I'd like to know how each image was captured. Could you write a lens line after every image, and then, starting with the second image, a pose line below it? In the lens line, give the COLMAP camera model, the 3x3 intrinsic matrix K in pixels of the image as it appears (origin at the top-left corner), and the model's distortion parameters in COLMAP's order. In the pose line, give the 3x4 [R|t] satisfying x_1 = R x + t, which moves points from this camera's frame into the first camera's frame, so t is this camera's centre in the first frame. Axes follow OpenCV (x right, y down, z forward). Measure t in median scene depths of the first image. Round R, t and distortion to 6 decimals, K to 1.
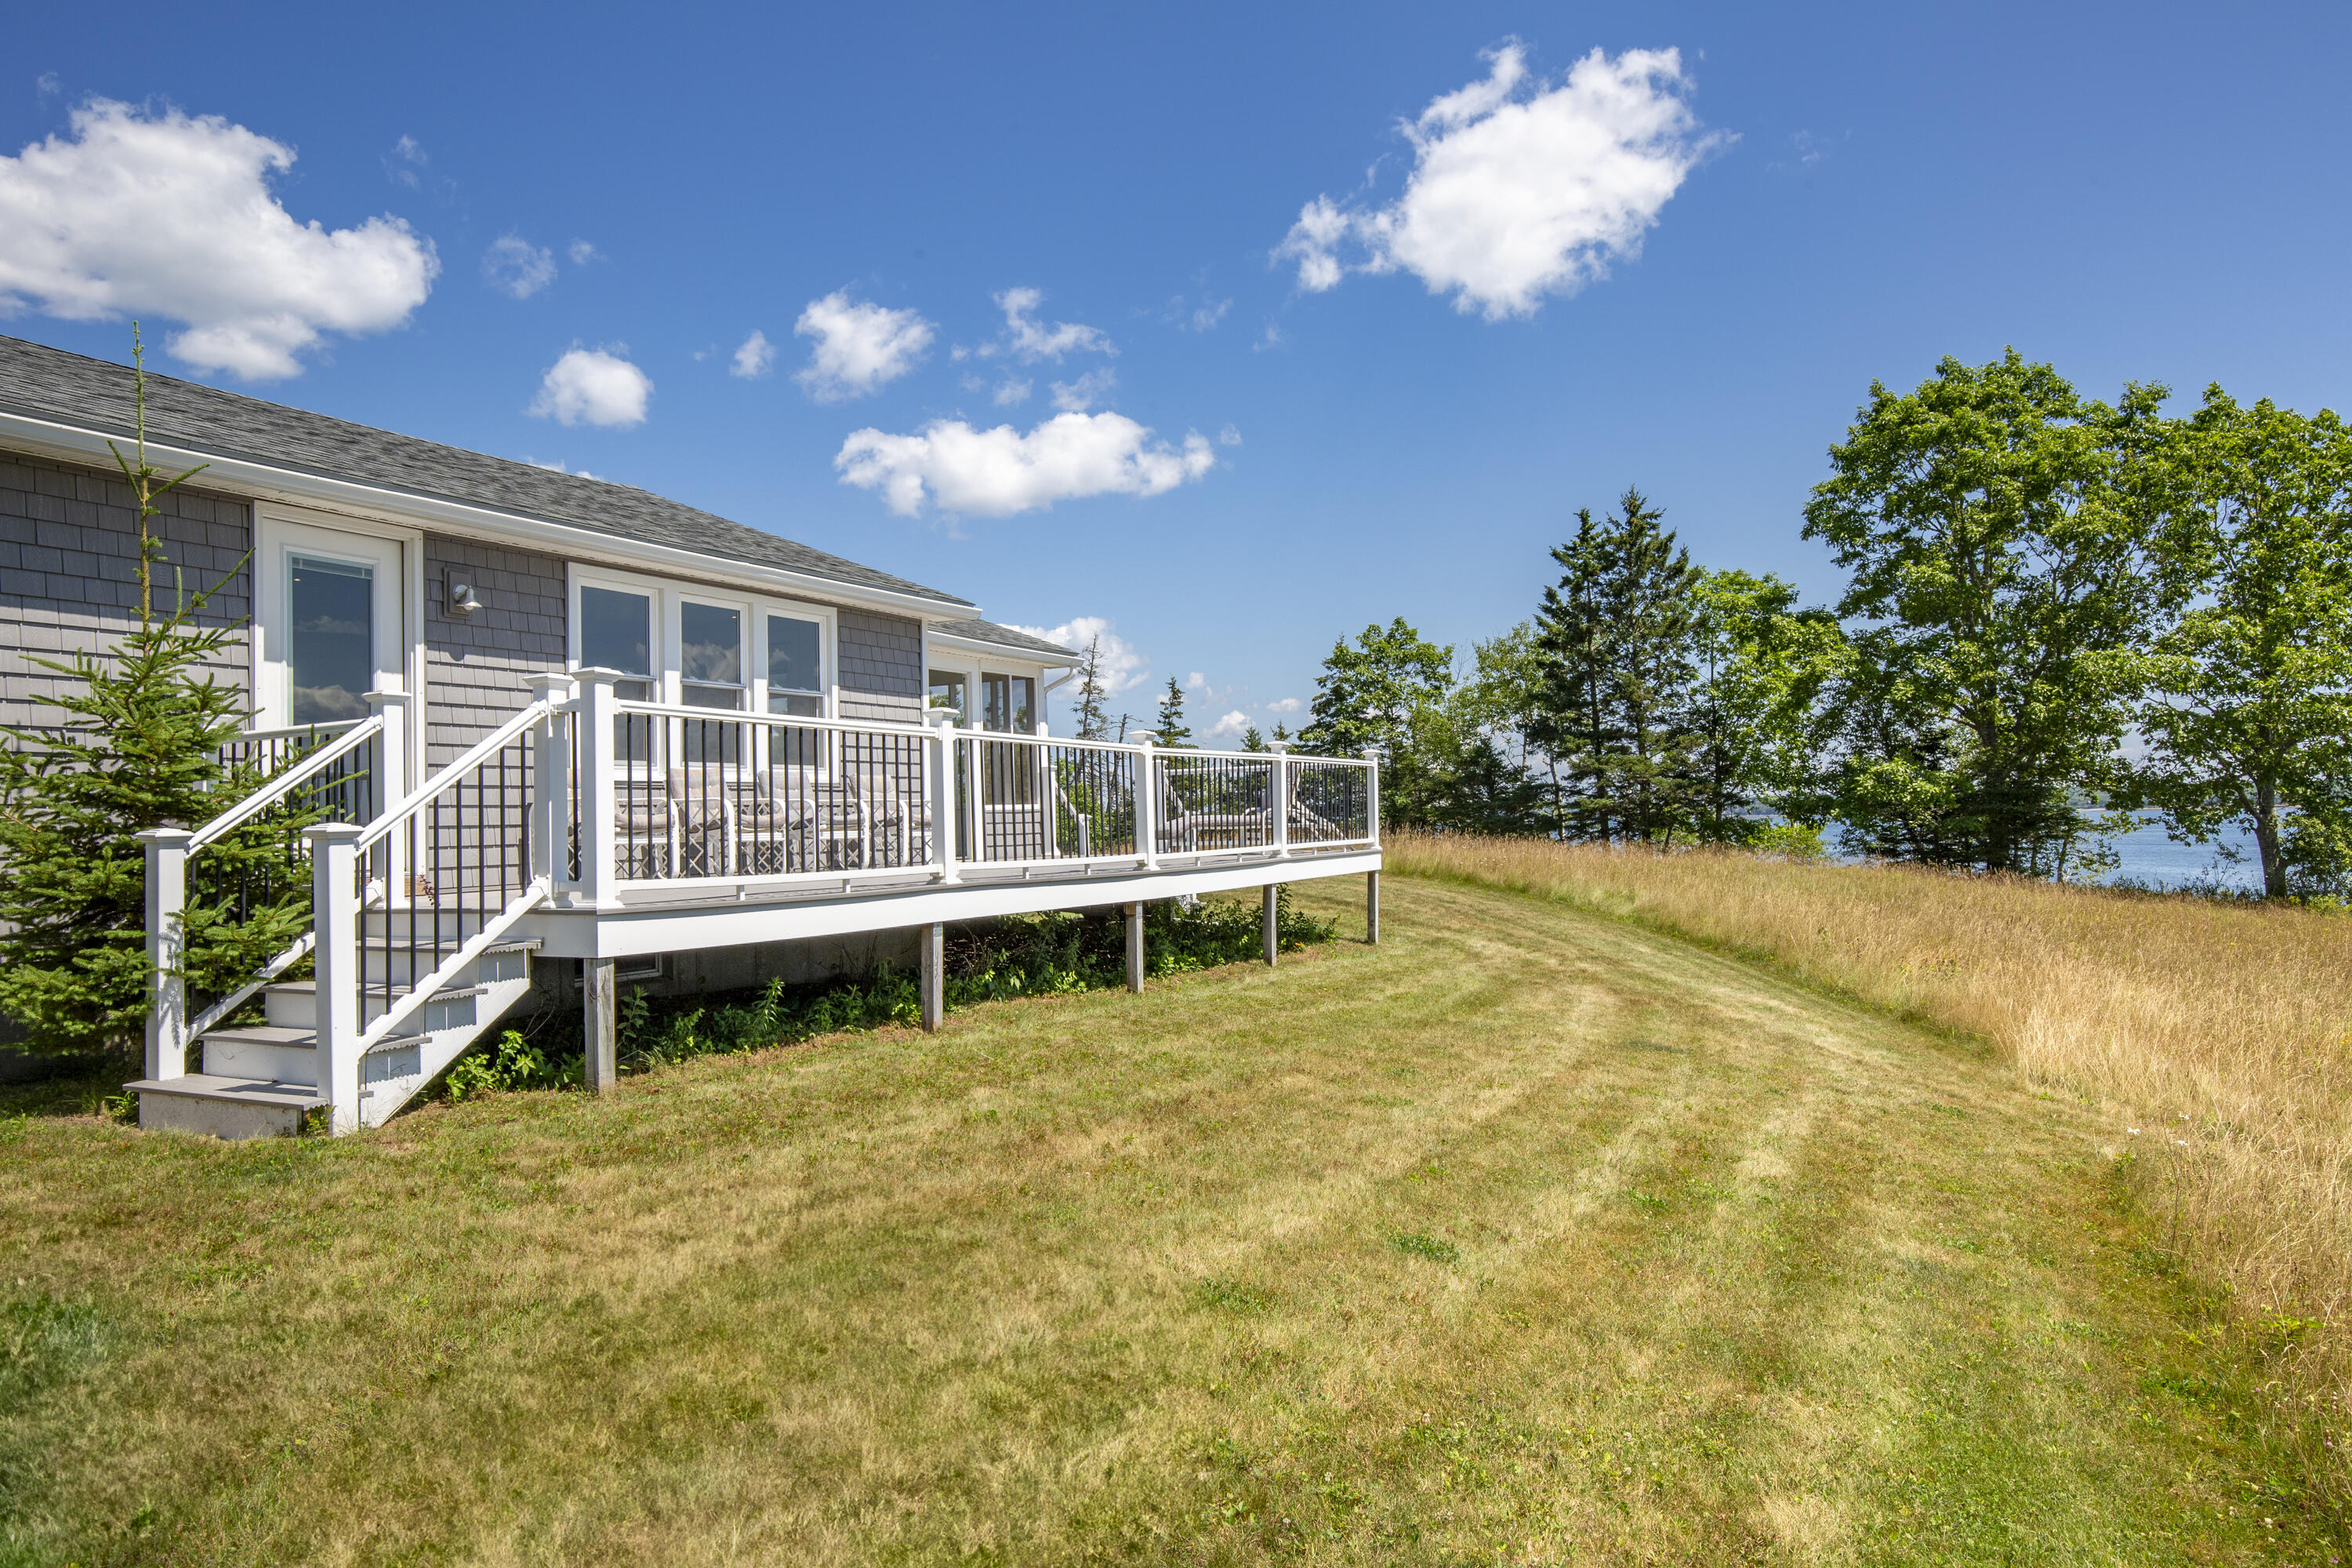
lens RADIAL K [[1487.4, 0, 1177.1], [0, 1487.4, 791.0], [0, 0, 1]] dist [0.005308, 0.000769]
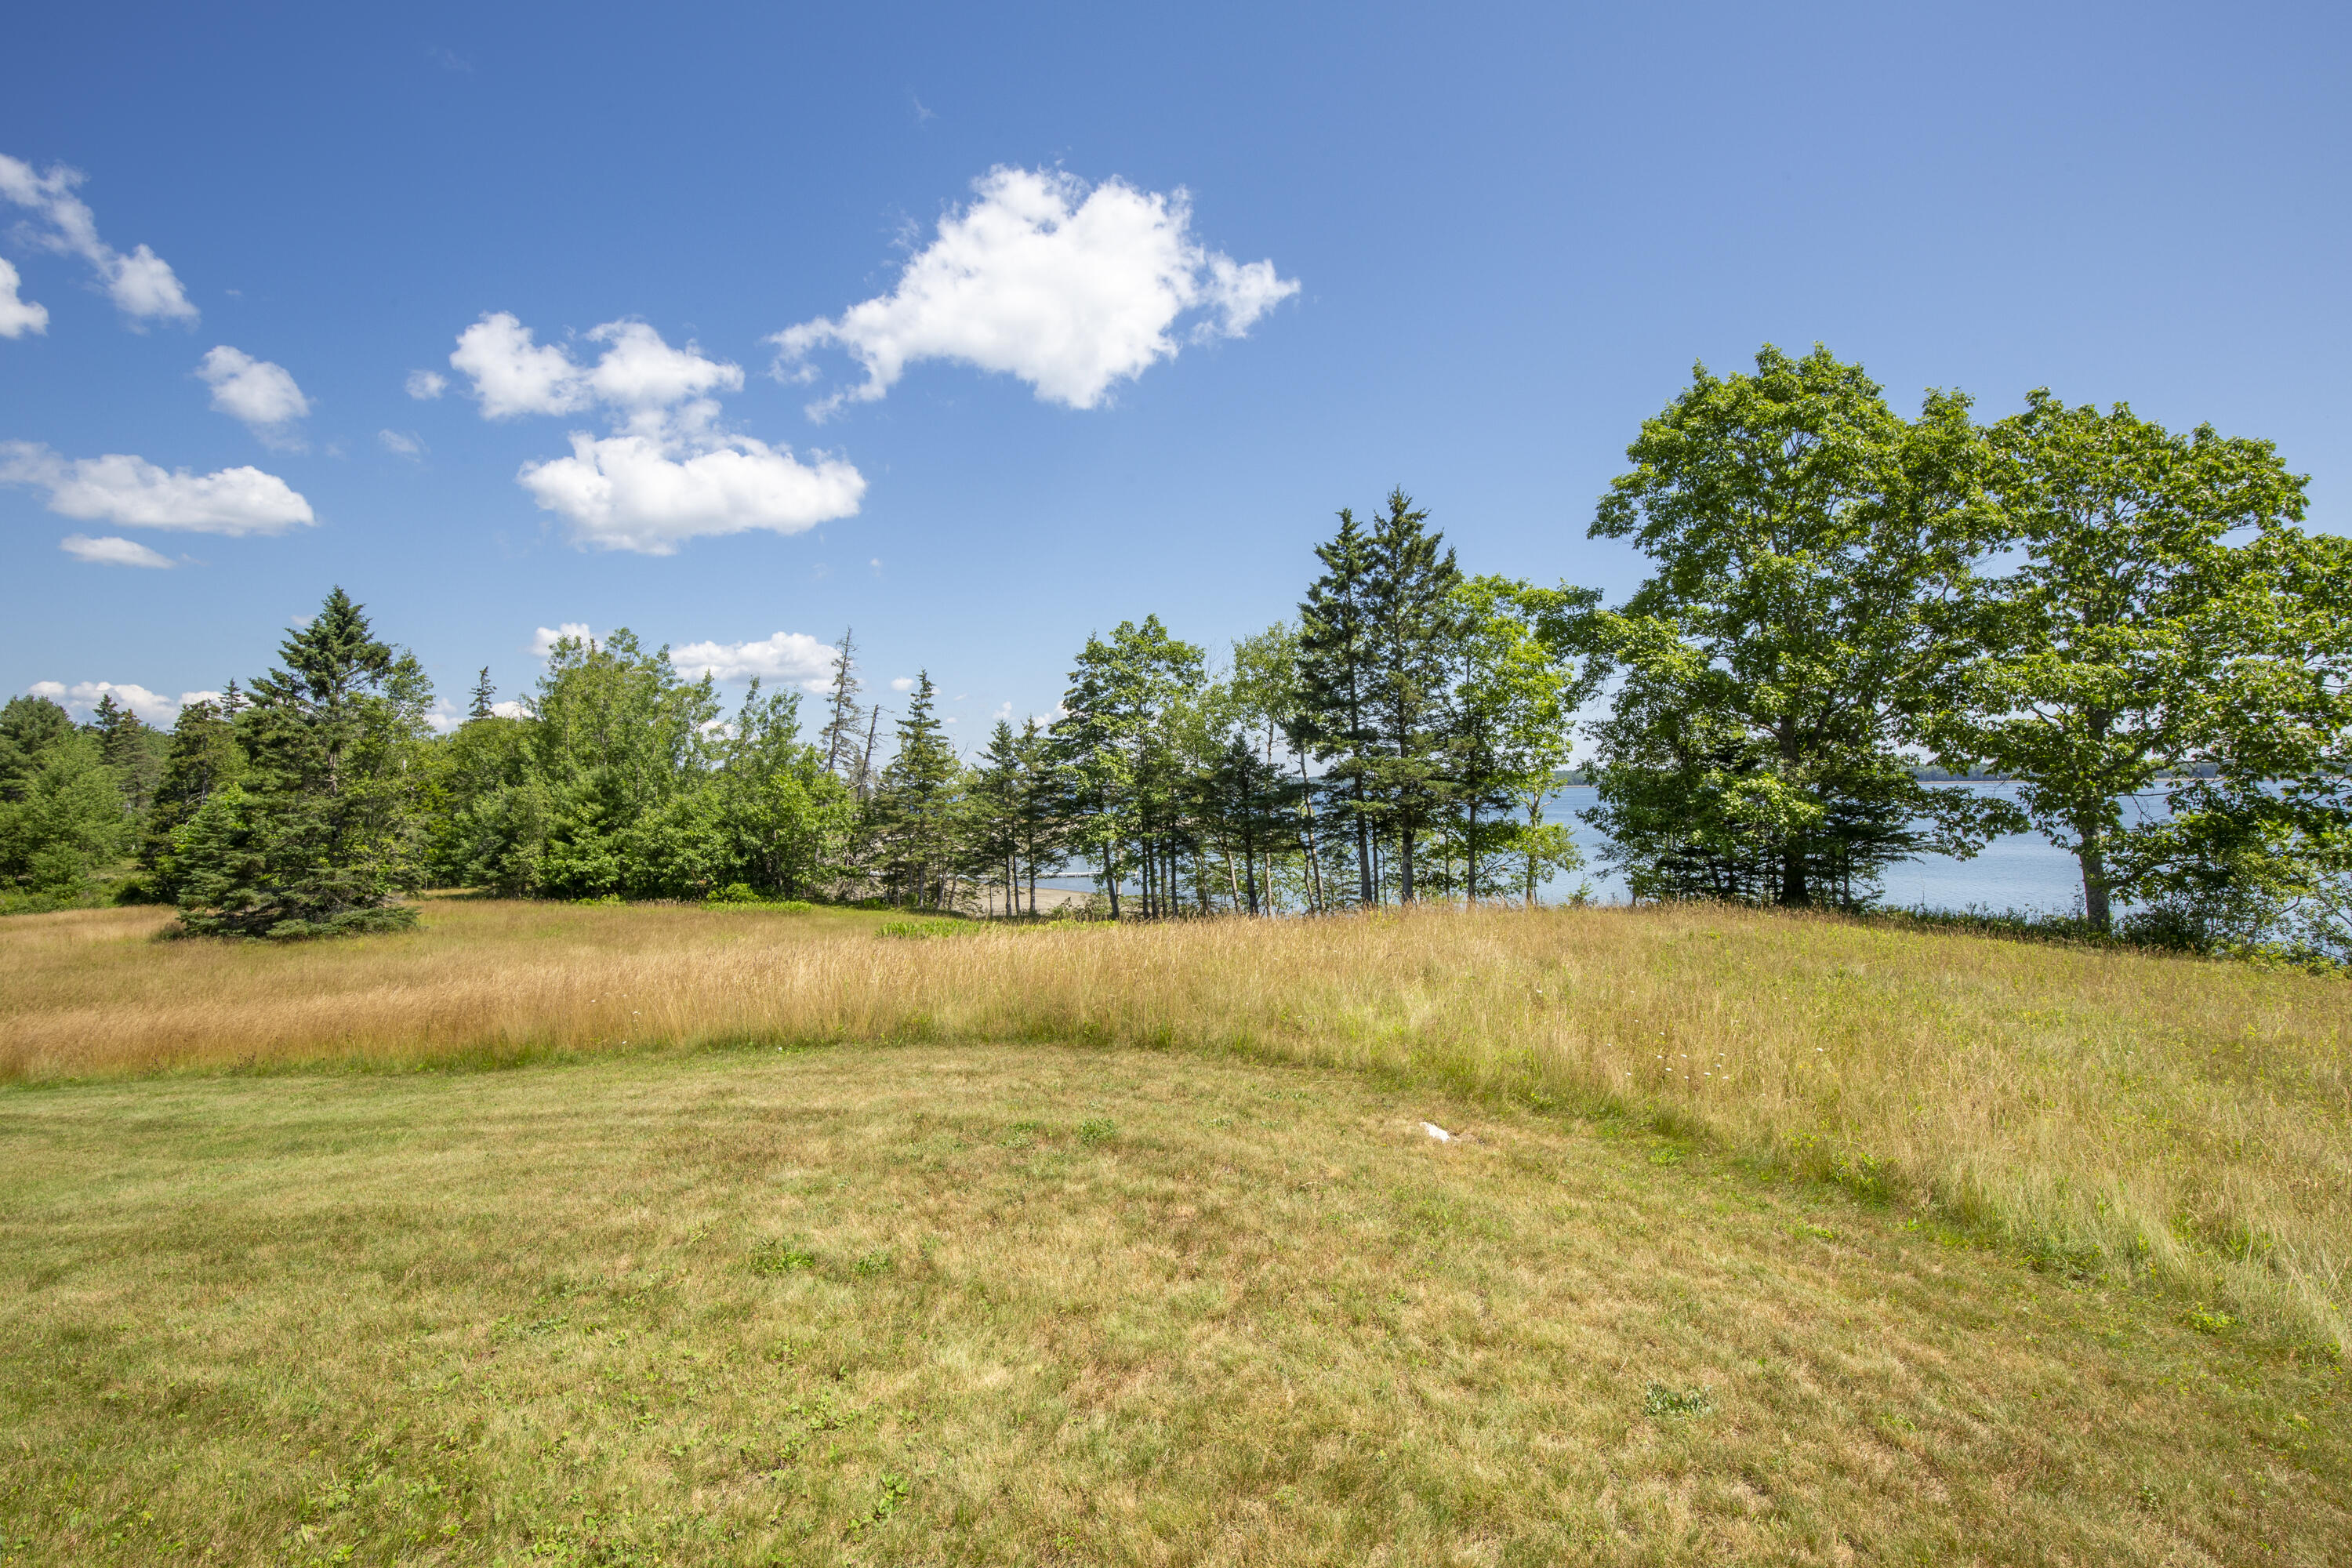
lens RADIAL K [[1085.4, 0, 1173.3], [0, 1085.4, 783.8], [0, 0, 1]] dist [-0.028988, 0.000237]
pose [[0.975943, 0.007427, 0.217901, 0.003740], [-0.011038, 0.999821, 0.015356, -0.014067], [-0.217748, -0.017392, 0.975850, 0.296445]]
